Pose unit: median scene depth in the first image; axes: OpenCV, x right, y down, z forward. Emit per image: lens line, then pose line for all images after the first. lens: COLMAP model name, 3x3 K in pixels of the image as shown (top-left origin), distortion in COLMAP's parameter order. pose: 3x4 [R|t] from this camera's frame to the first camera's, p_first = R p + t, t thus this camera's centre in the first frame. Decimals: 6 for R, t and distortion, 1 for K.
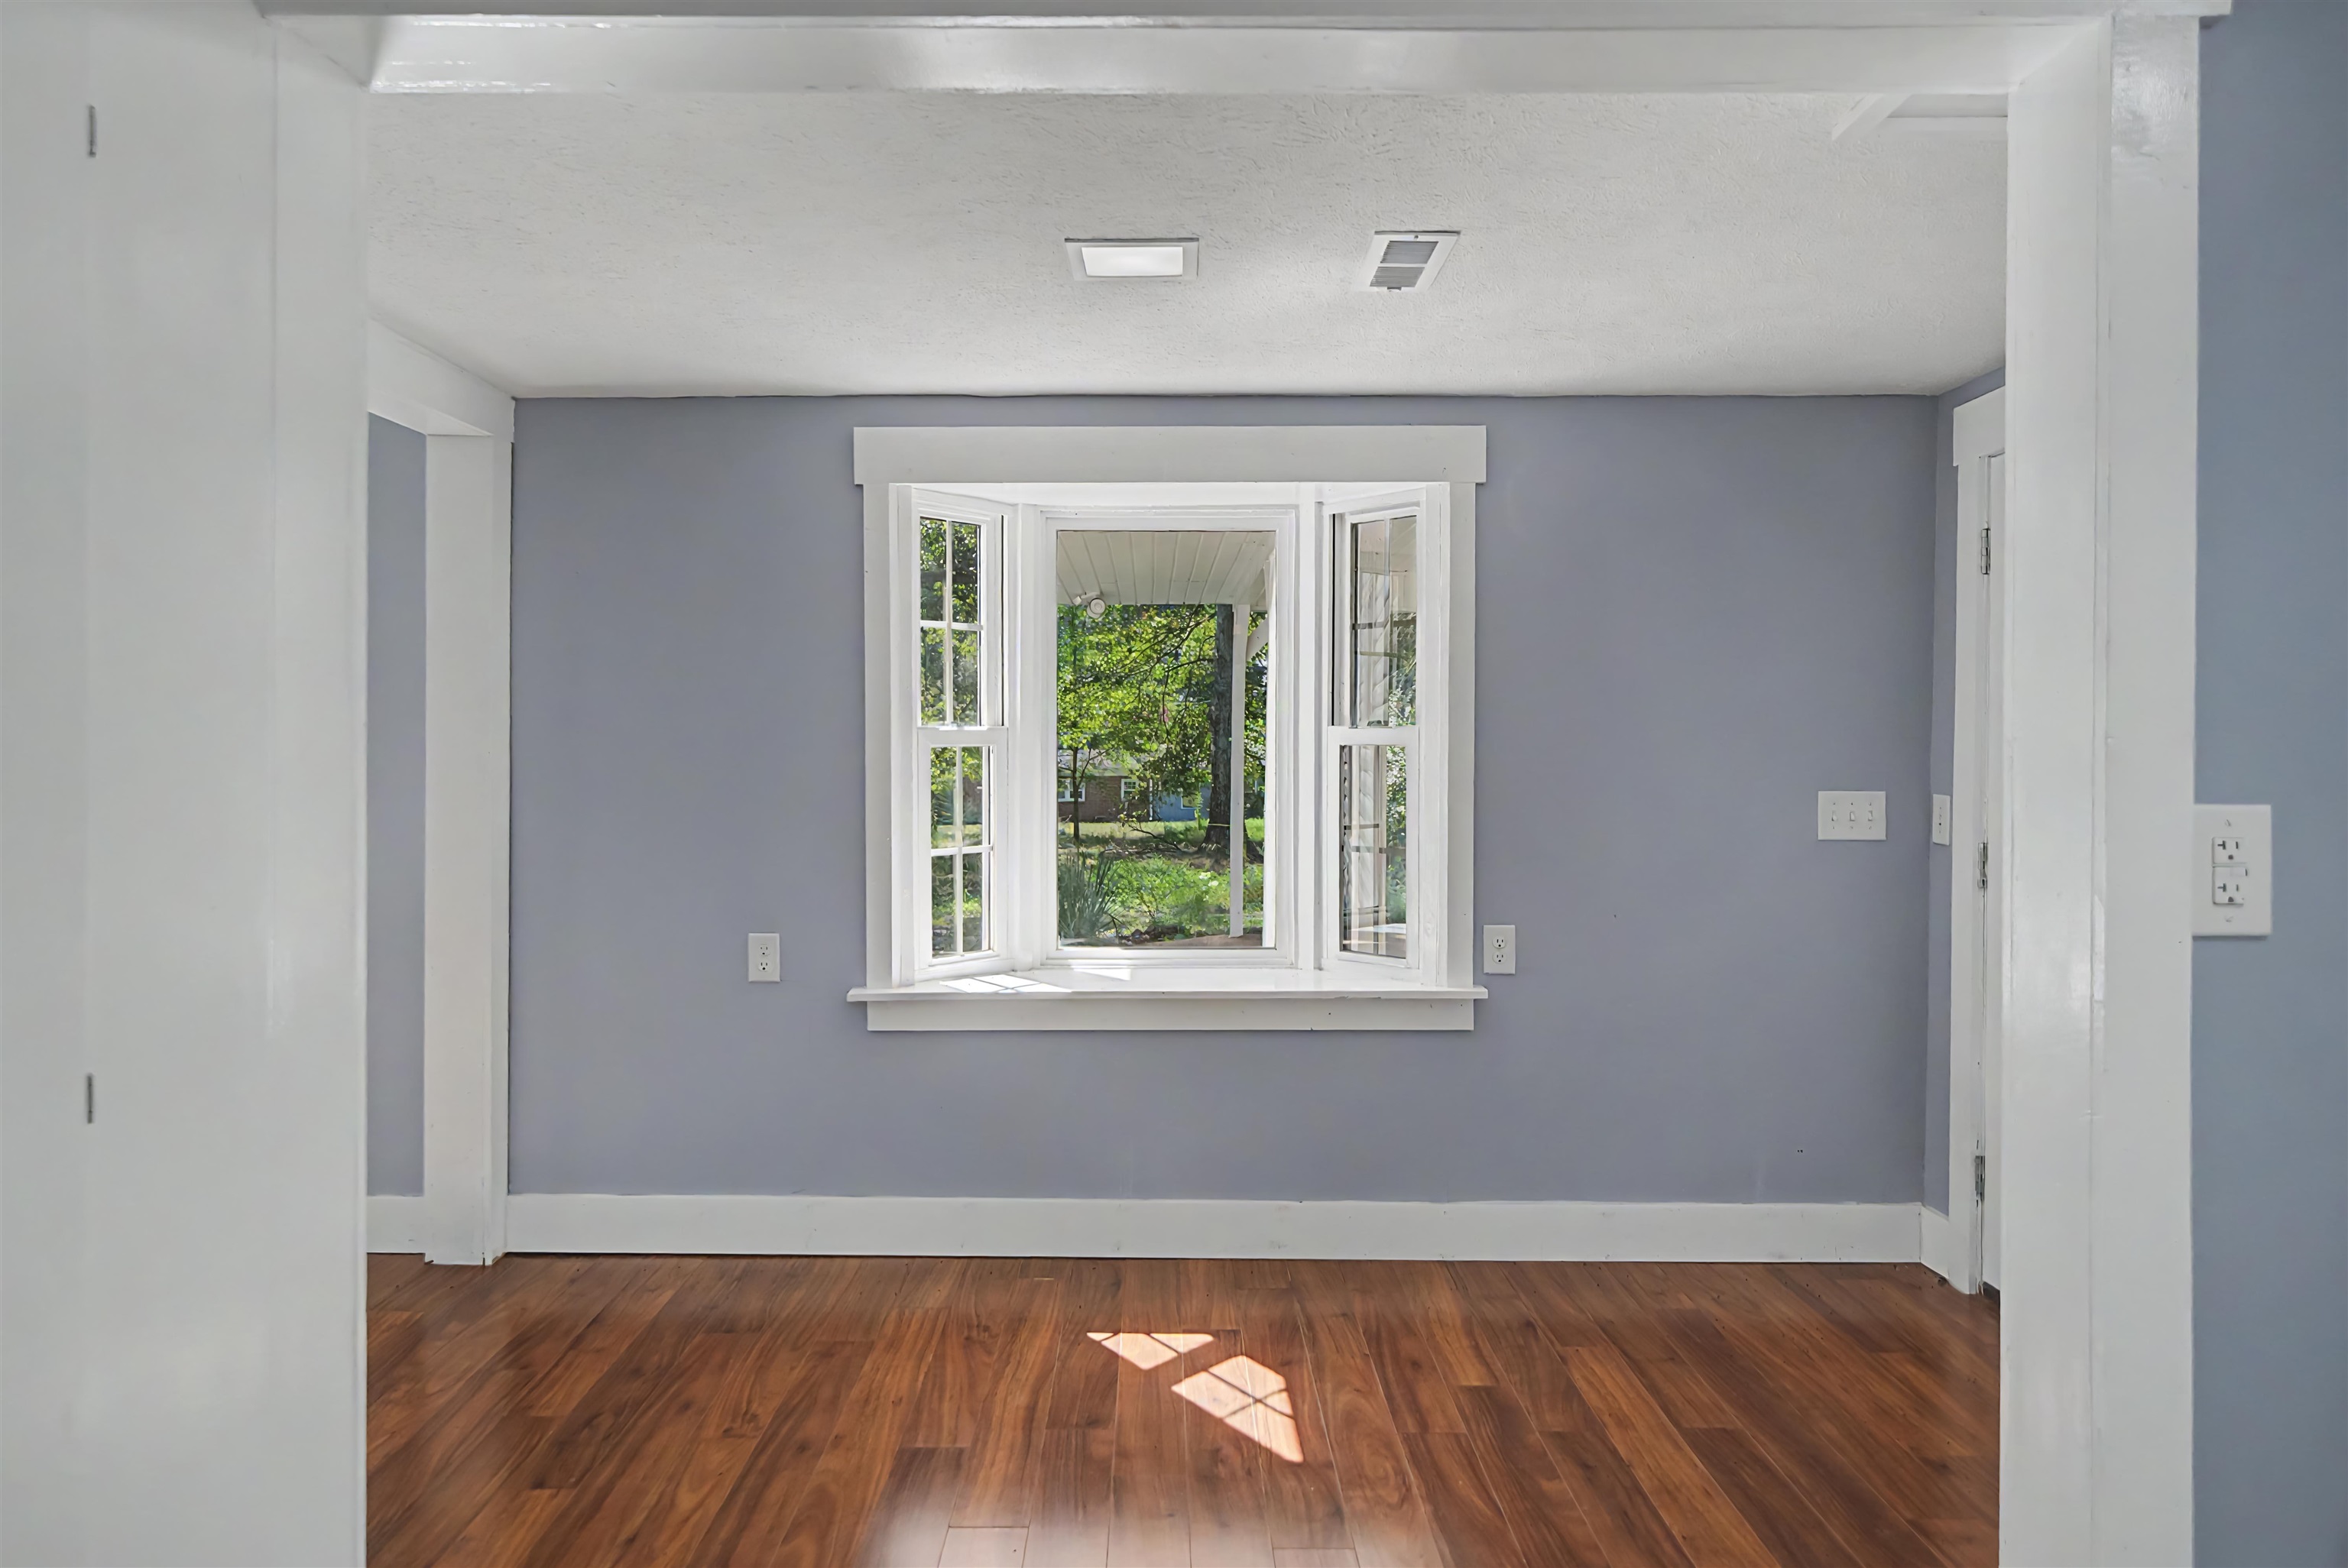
lens RADIAL K [[1560.6, 0, 1159.0], [0, 1560.6, 764.6], [0, 0, 1]] dist [0.004699, 0.000662]
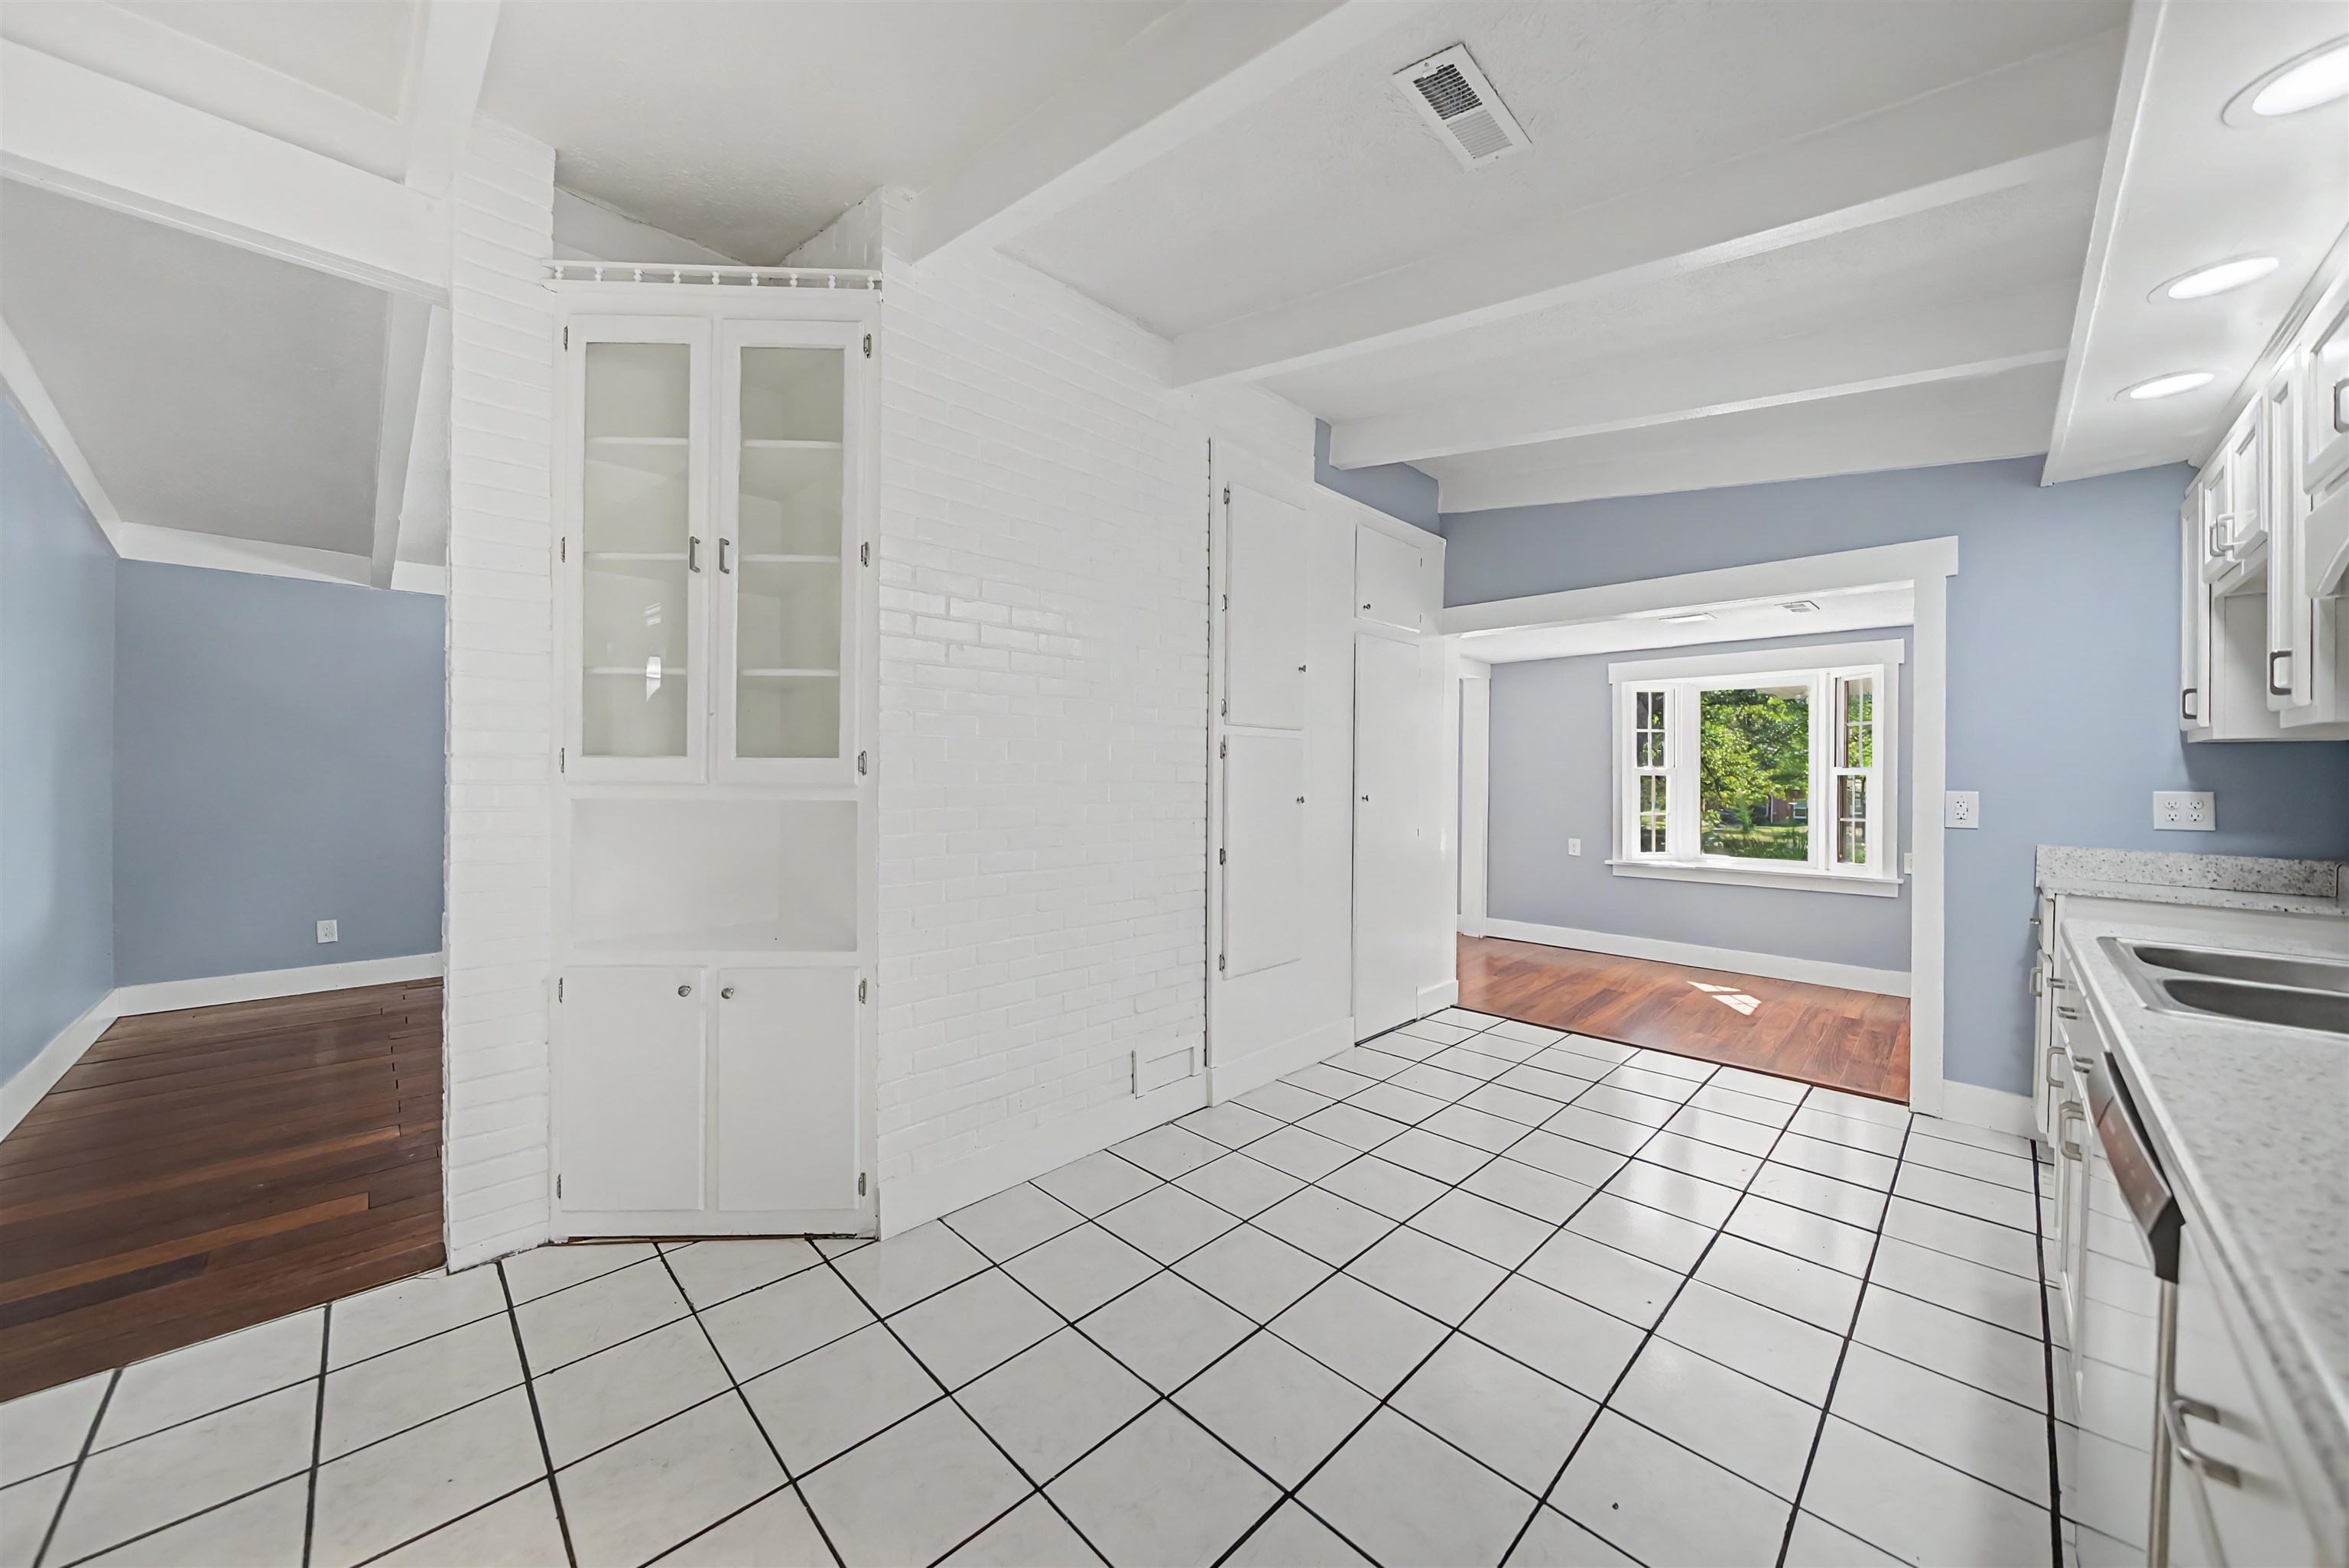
lens RADIAL K [[825.7, 0, 1141.5], [0, 825.7, 770.0], [0, 0, 1]] dist [-0.002034, -0.000134]
pose [[0.692987, -0.002068, -0.720947, 0.304025], [-0.011969, 0.999825, -0.014373, 0.011040], [0.720850, 0.018590, 0.692841, -0.667687]]
